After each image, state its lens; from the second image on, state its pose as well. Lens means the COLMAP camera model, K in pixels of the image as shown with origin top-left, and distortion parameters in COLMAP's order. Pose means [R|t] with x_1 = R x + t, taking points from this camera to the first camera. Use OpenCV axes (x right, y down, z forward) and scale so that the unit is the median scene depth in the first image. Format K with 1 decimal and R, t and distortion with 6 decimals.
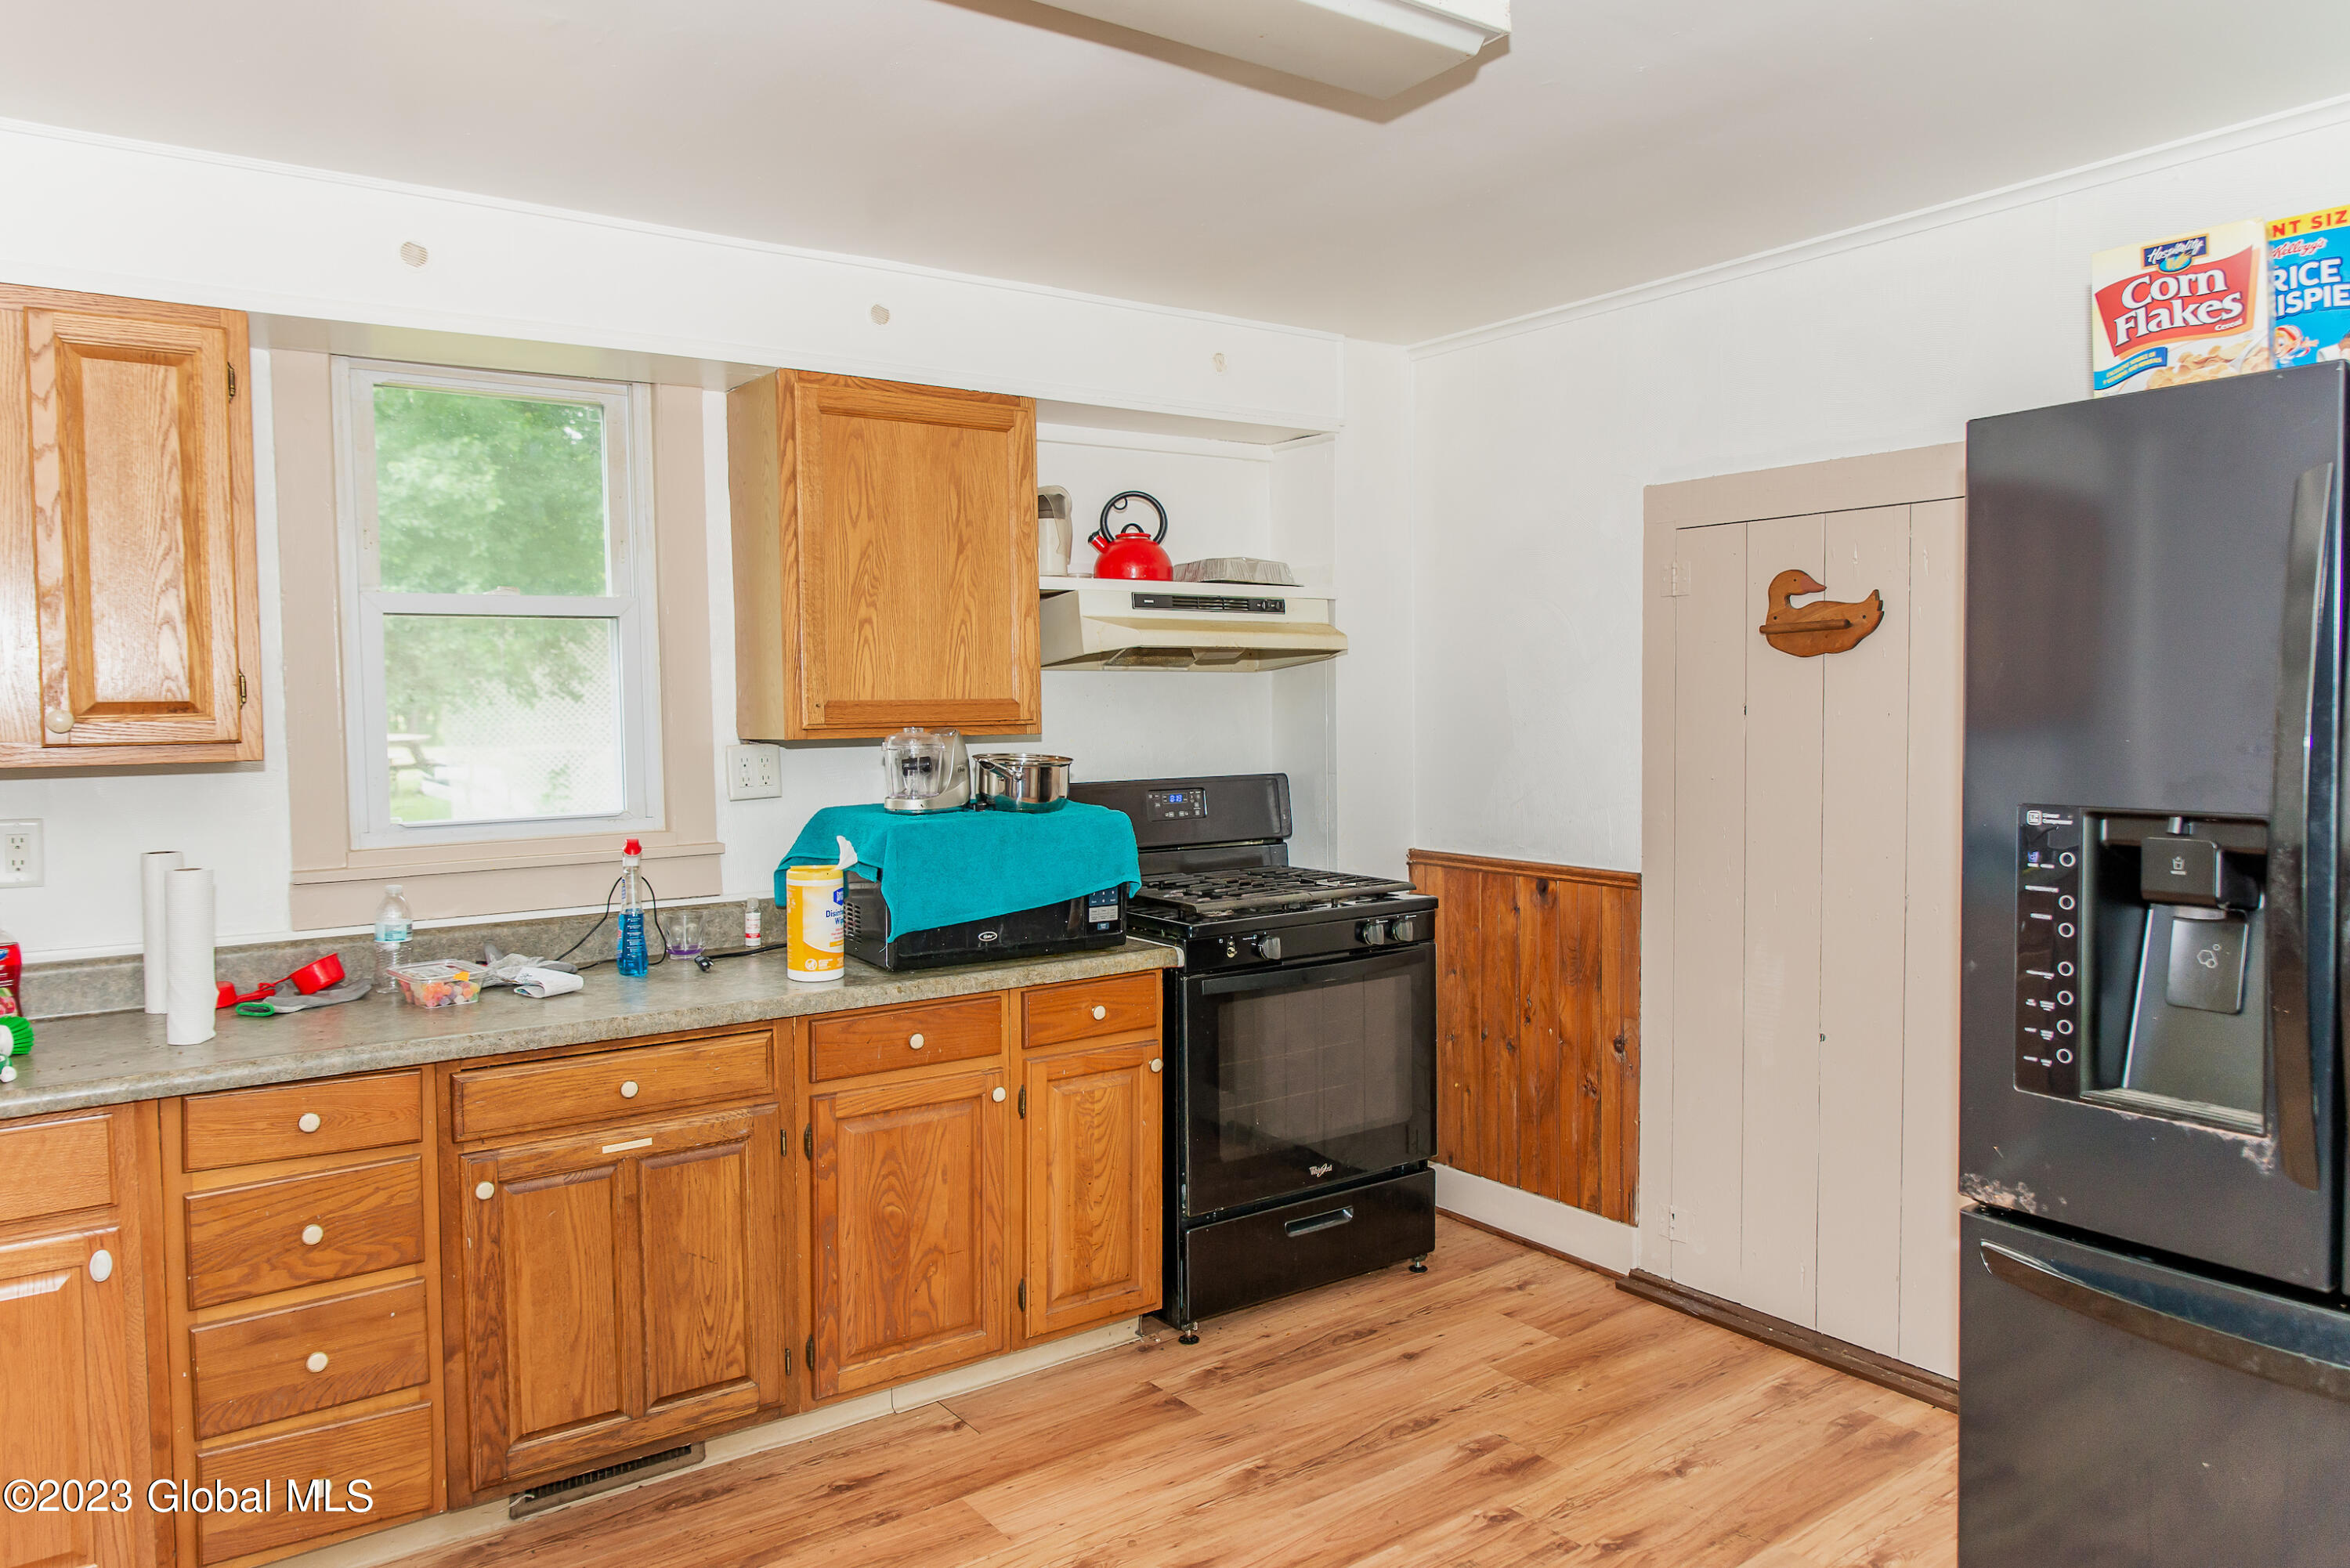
lens RADIAL K [[1560.7, 0, 1175.0], [0, 1560.7, 784.0], [0, 0, 1]] dist [-0.001833, -0.001584]
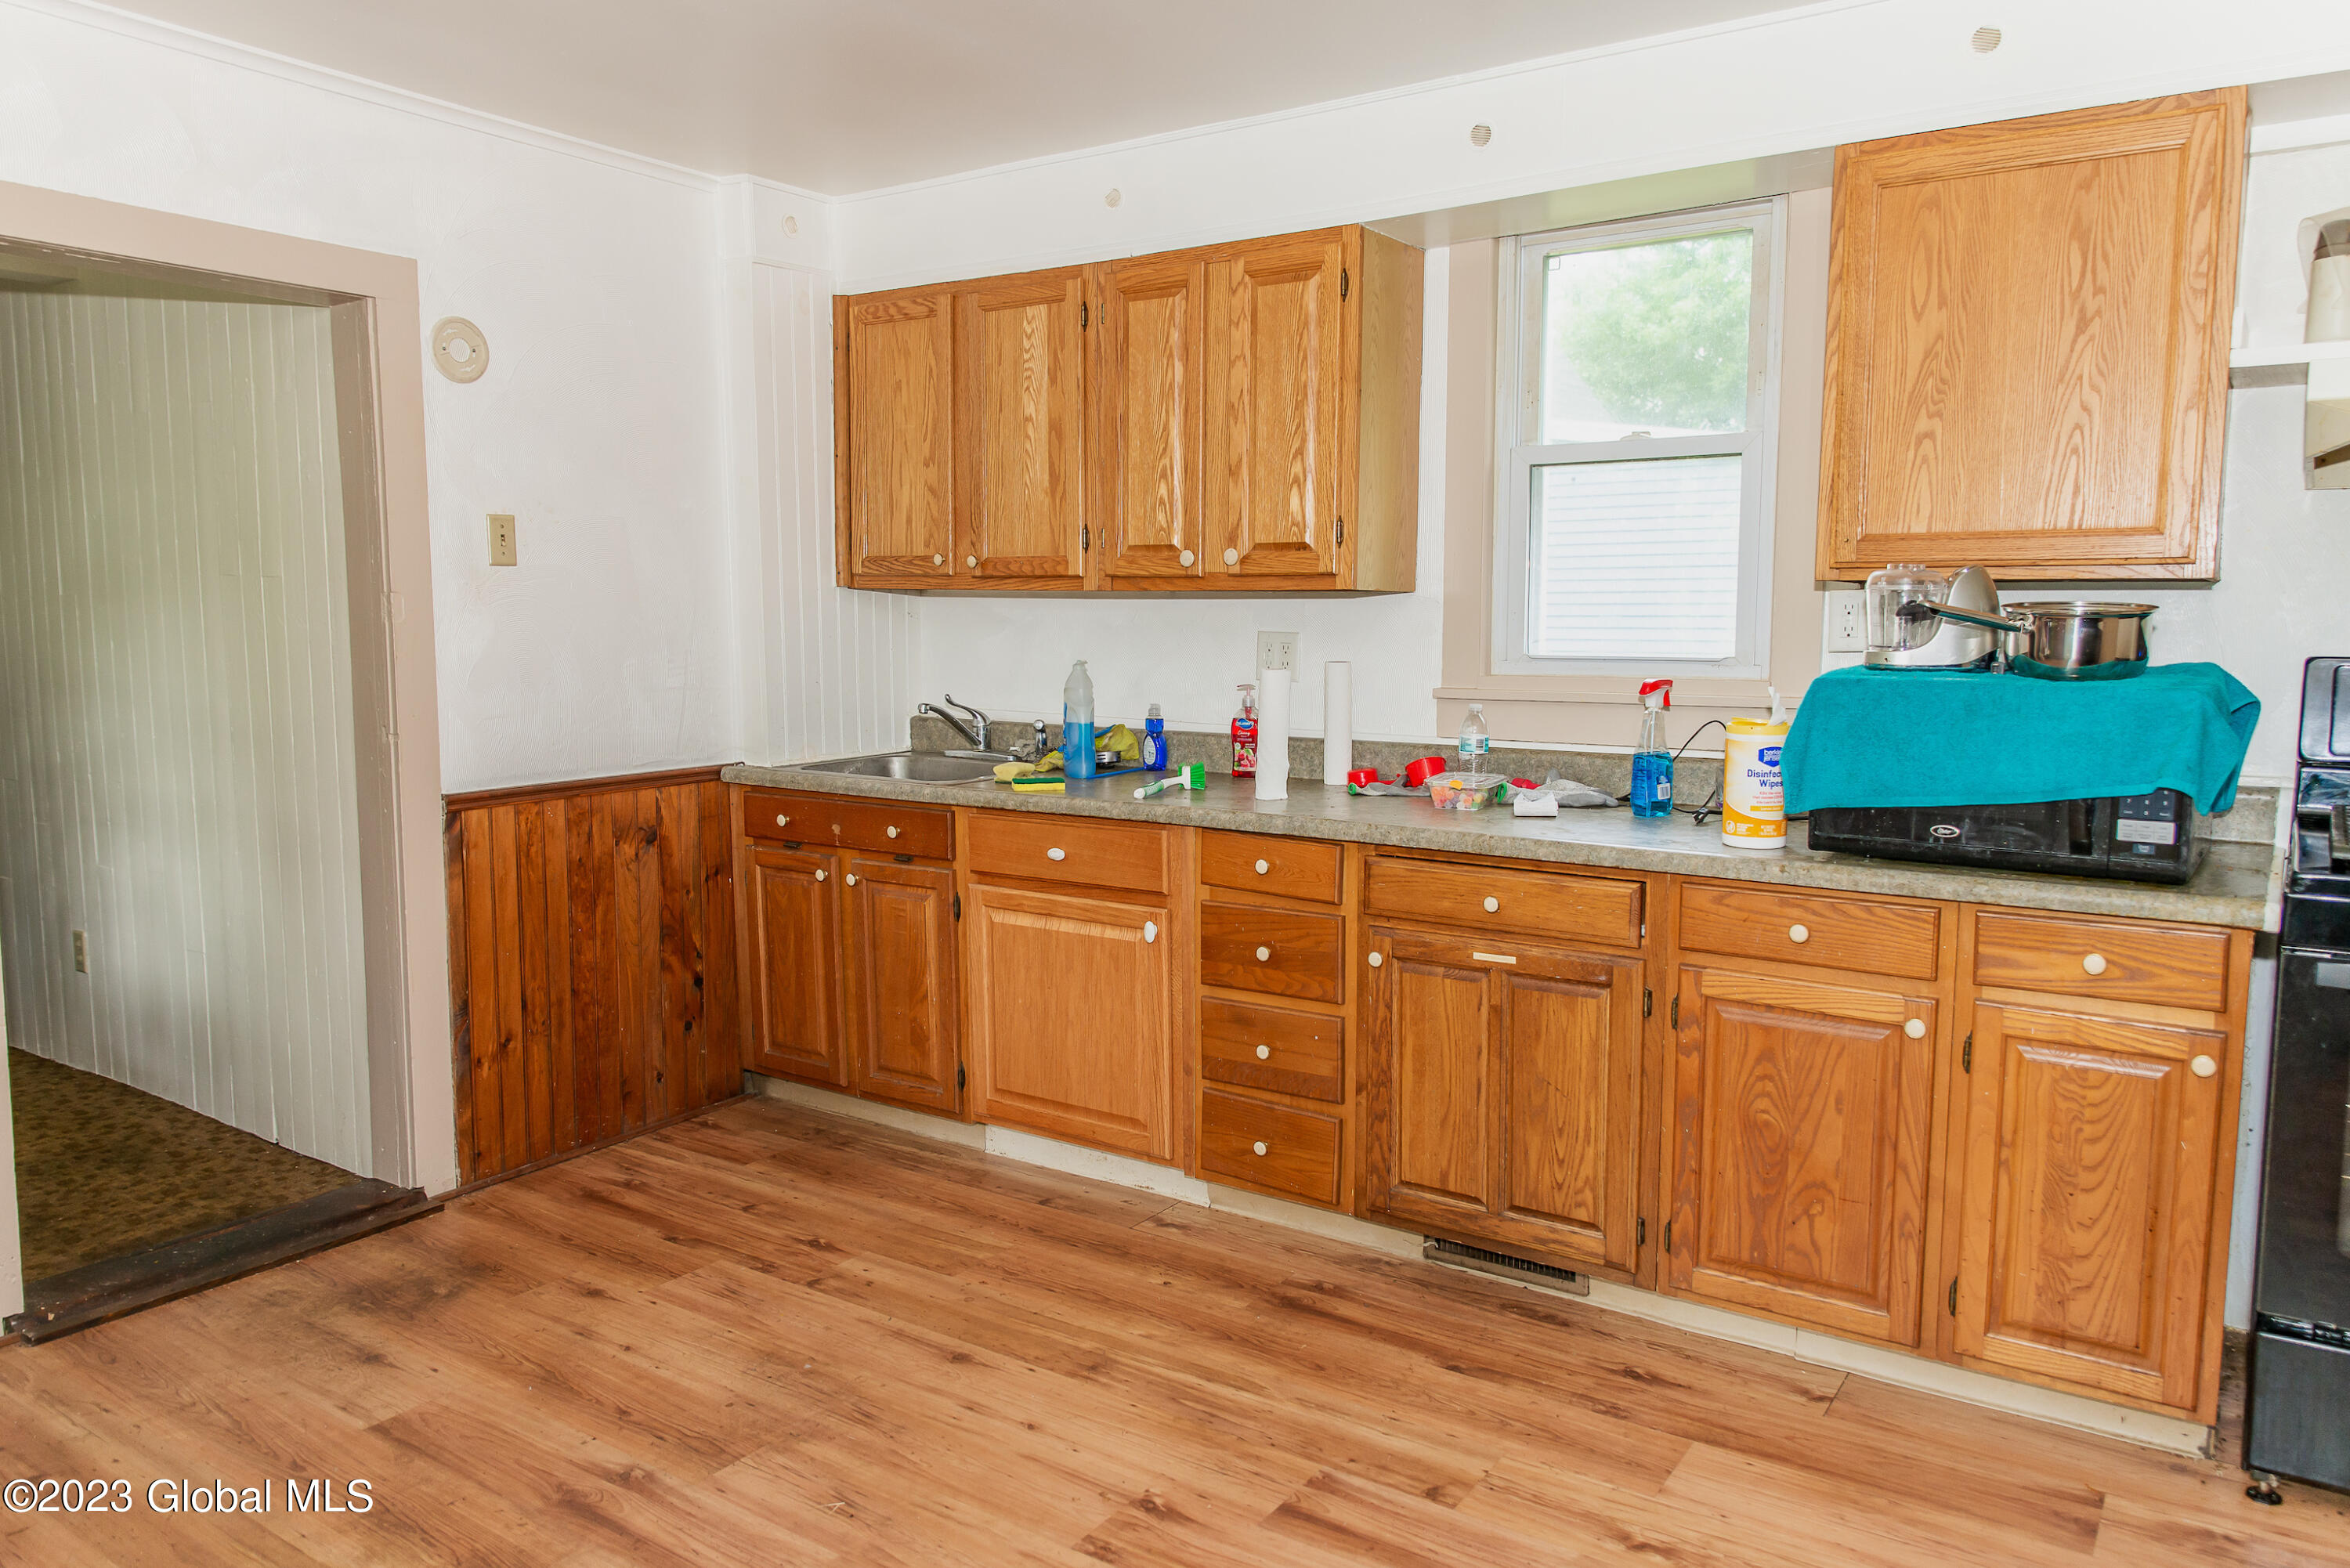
lens RADIAL K [[1560.7, 0, 1175.0], [0, 1560.7, 784.0], [0, 0, 1]] dist [-0.001833, -0.001584]
pose [[0.355455, 0.118149, -0.927196, 0.487425], [-0.056238, 0.992885, 0.104960, 0.014540], [0.933000, 0.014835, 0.359571, 0.376729]]
